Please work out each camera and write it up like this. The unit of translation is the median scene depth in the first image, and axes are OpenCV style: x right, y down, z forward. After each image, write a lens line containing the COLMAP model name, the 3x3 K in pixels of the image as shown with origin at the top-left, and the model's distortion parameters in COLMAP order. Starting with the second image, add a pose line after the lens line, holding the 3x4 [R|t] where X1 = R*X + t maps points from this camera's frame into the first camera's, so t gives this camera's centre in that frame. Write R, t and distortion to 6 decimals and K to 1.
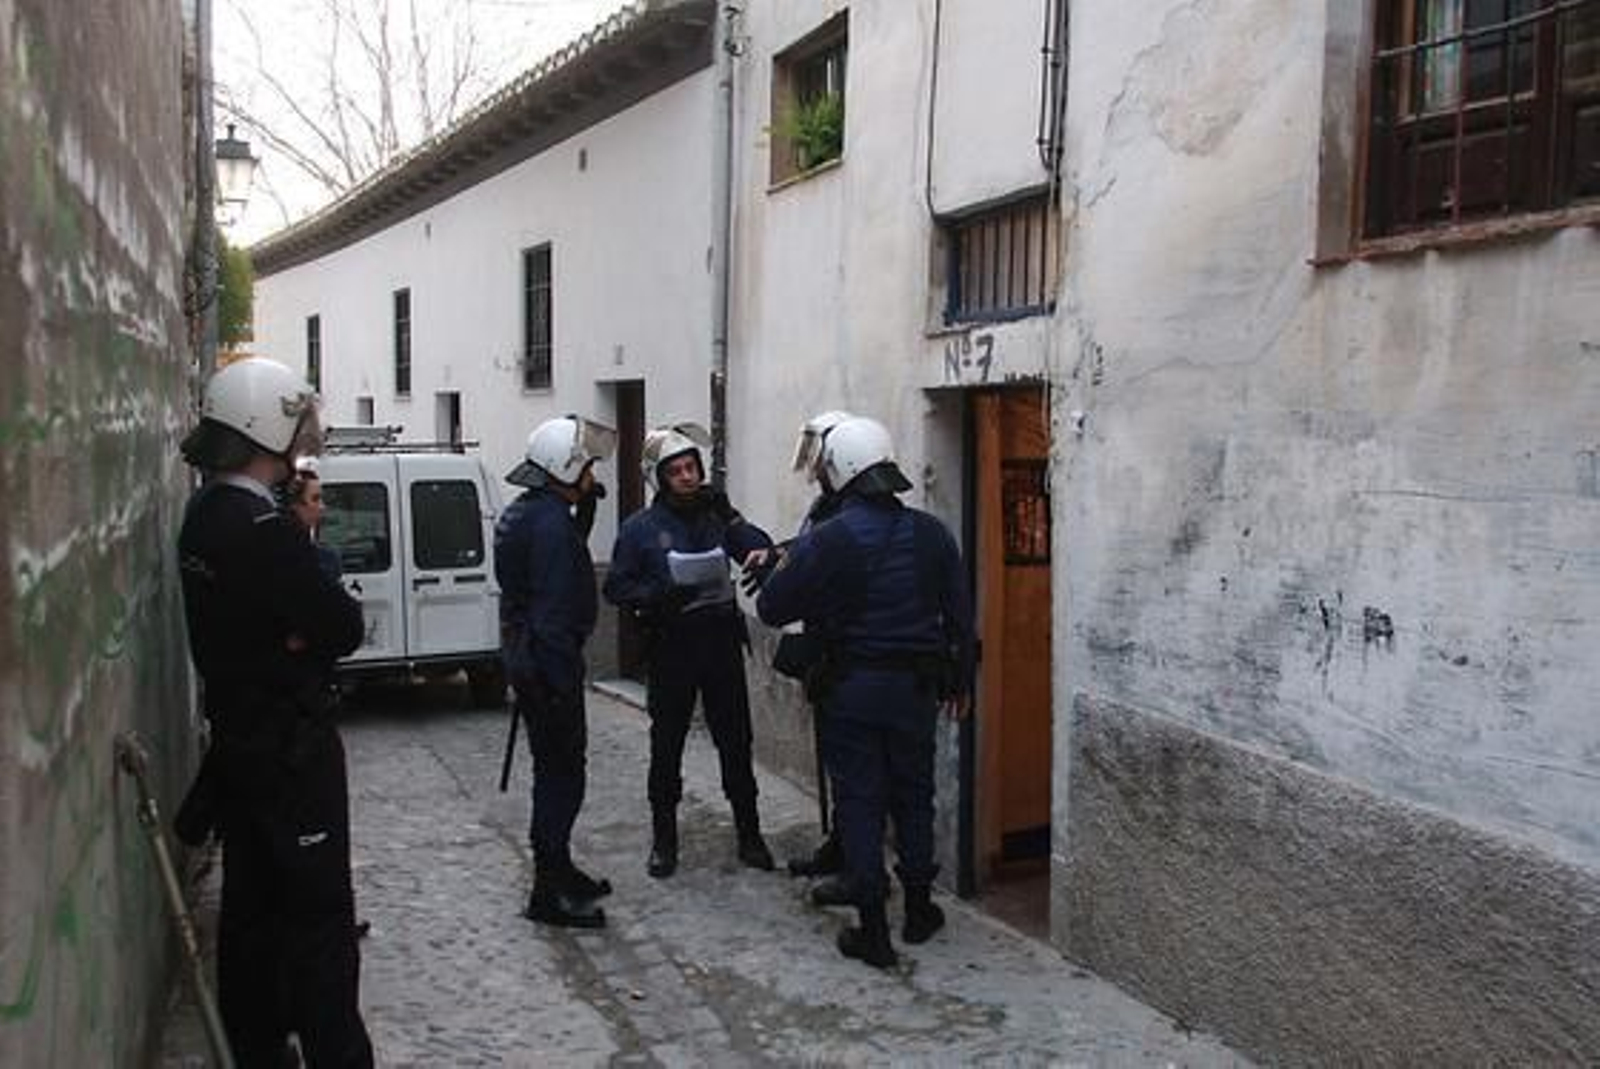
lens RADIAL K [[1477.7, 0, 799.5], [0, 1477.7, 541.8], [0, 0, 1]] dist [-0.081473, 0.056250]
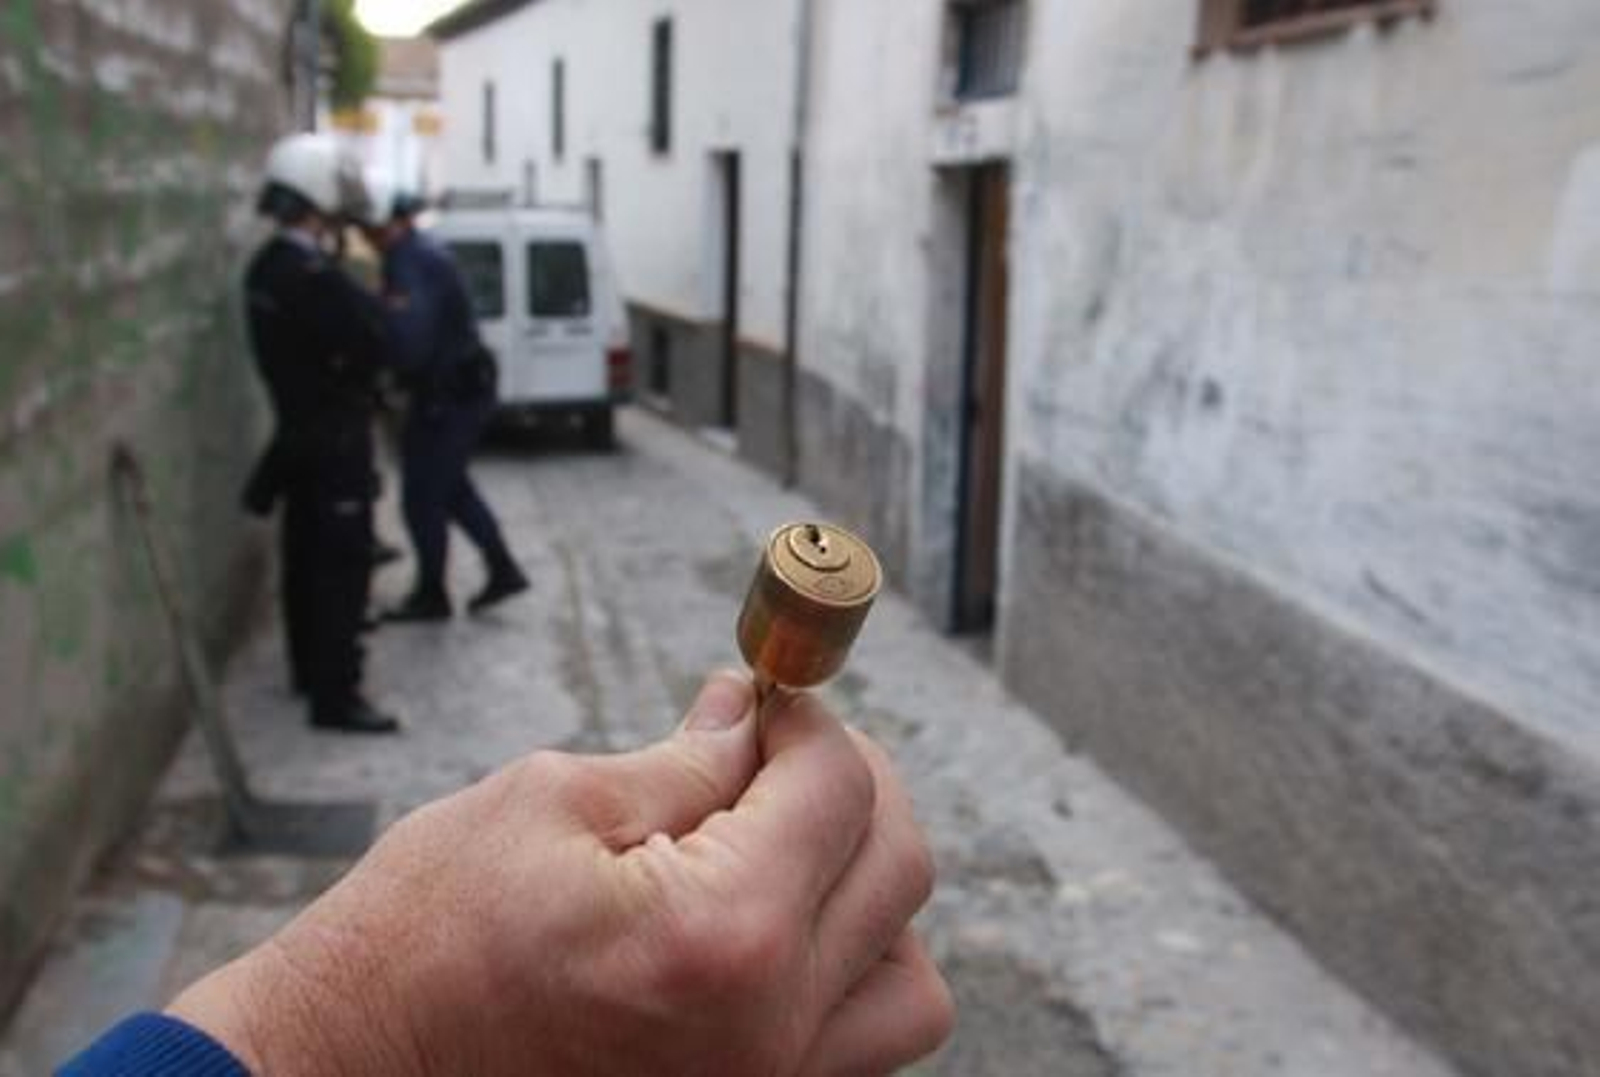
lens RADIAL K [[1436.3, 0, 797.5], [0, 1436.3, 478.2], [0, 0, 1]] dist [-0.077618, 0.054675]
pose [[0.989502, 0.050459, -0.135427, 0.181102], [-0.034276, 0.992270, 0.119273, 0.002552], [0.140398, -0.113379, 0.983582, -0.074835]]
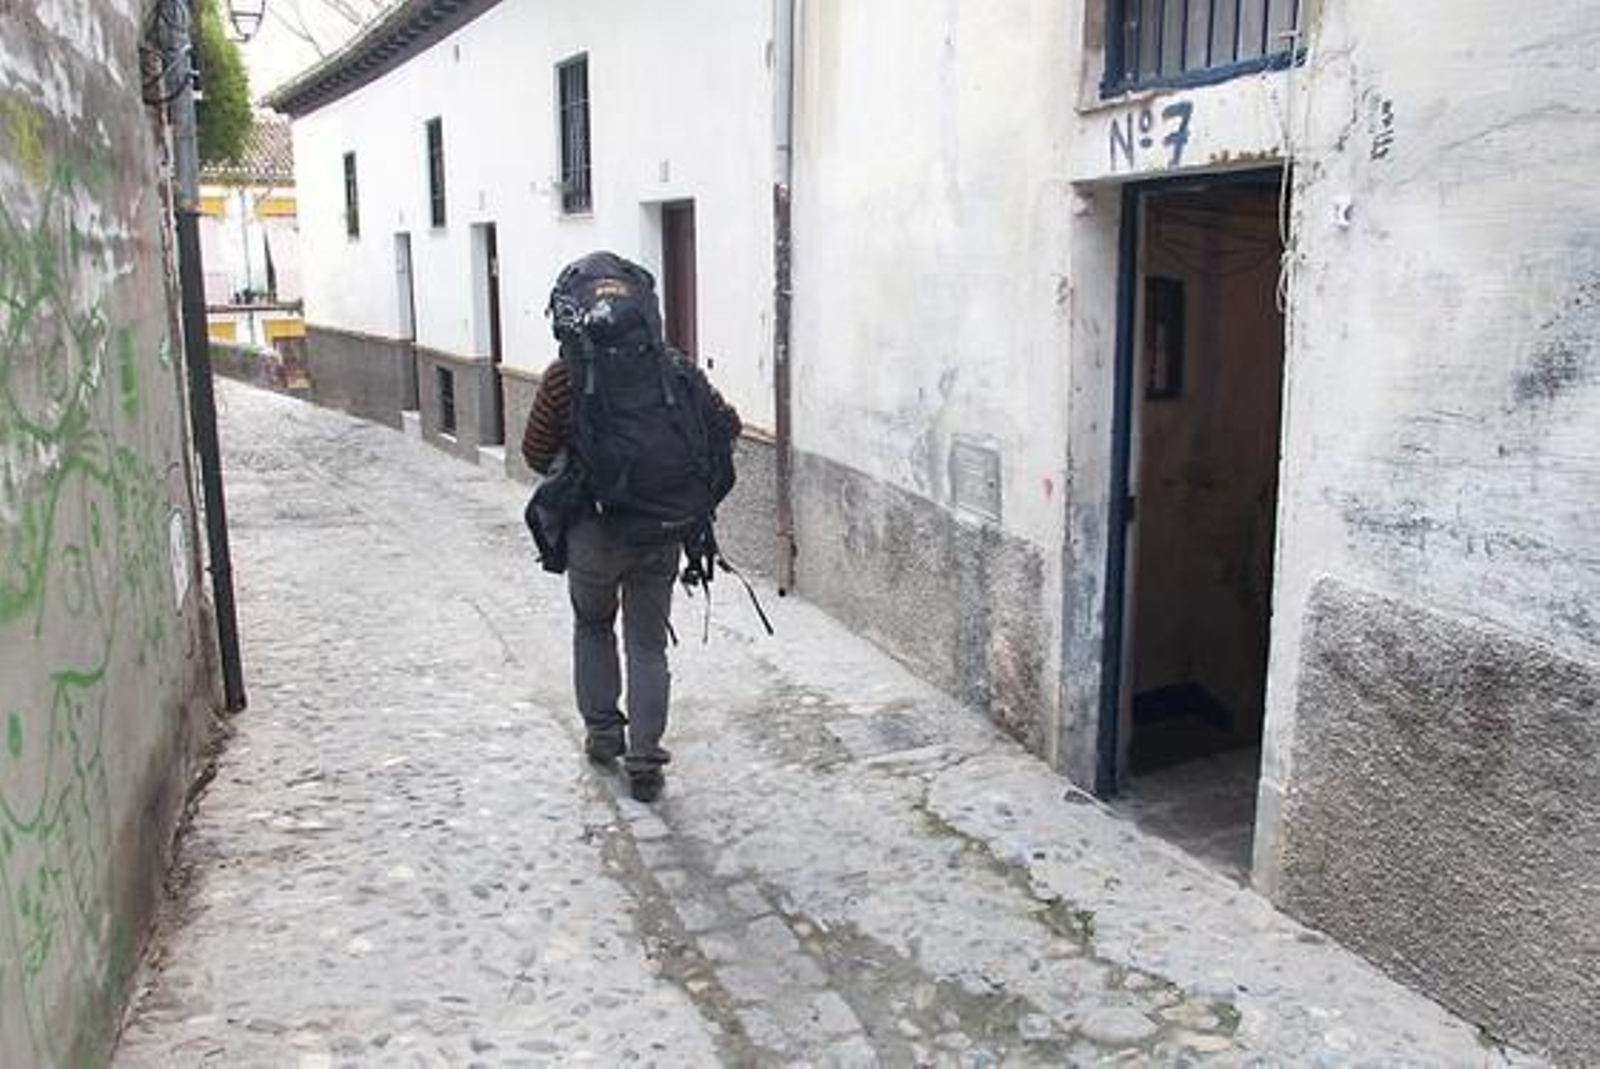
lens RADIAL K [[1306.8, 0, 799.8], [0, 1306.8, 543.5], [0, 0, 1]] dist [-0.088973, 0.054726]
pose [[0.999966, -0.006530, -0.005064, -0.078241], [0.007138, 0.991326, 0.131234, -0.004479], [0.004163, -0.131265, 0.991339, 0.366976]]
